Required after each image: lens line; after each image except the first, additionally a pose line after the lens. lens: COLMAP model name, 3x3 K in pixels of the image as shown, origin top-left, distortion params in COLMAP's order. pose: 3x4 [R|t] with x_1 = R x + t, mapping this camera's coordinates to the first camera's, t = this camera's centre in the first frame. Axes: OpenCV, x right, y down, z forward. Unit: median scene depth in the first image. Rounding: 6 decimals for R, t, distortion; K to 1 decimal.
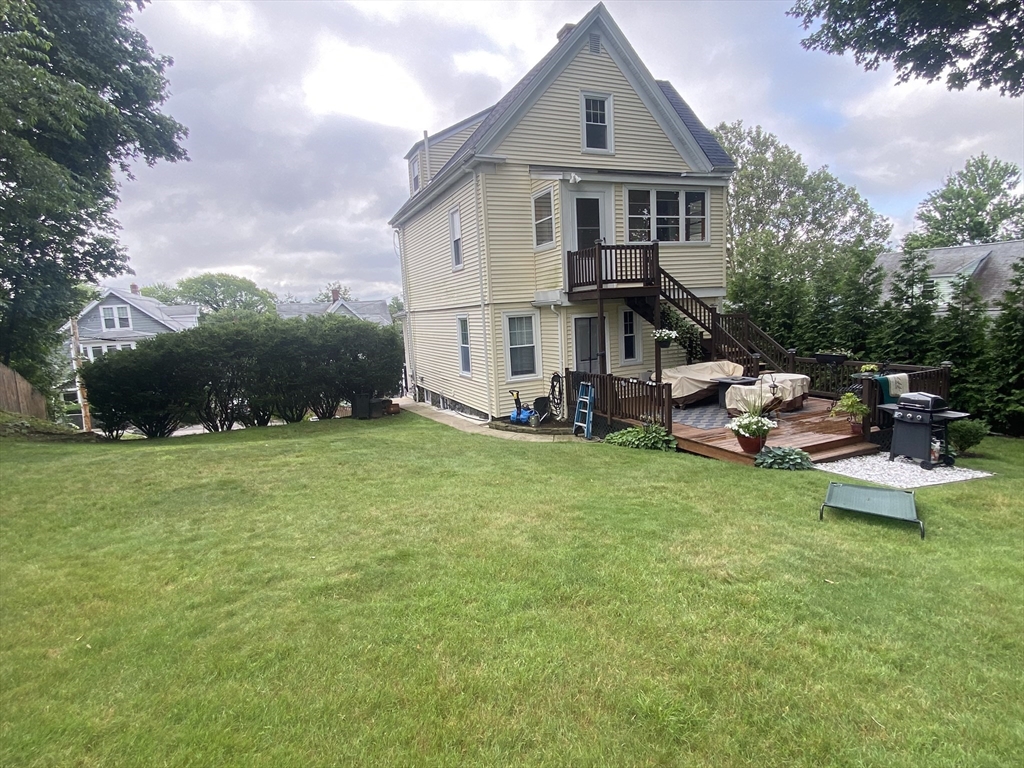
lens RADIAL K [[545.3, 0, 512.0], [0, 545.3, 384.0], [0, 0, 1]] dist [-0.006791, 0.000284]
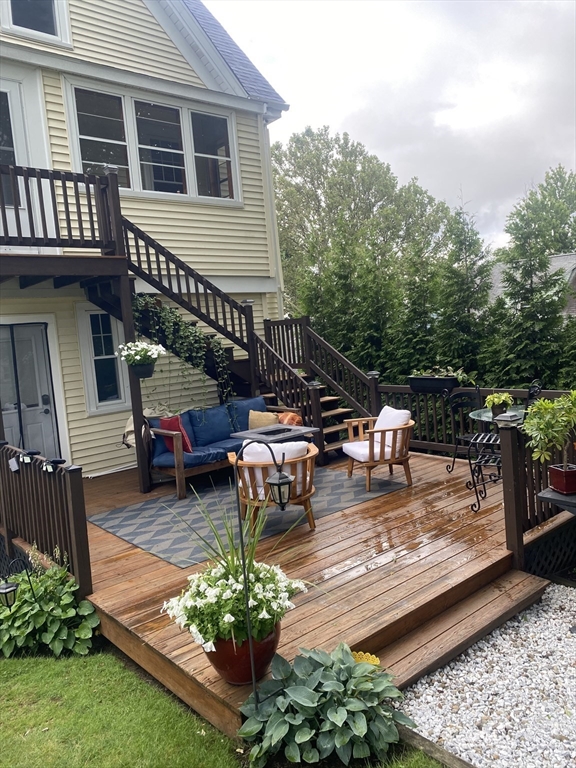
lens RADIAL K [[589.2, 0, 288.0], [0, 589.2, 384.0], [0, 0, 1]] dist [-0.006451, -0.010891]
pose [[0.958891, -0.040782, 0.280830, 0.209866], [0.059027, 0.996638, -0.056816, -0.016418], [-0.277569, 0.071056, 0.958074, 0.352779]]
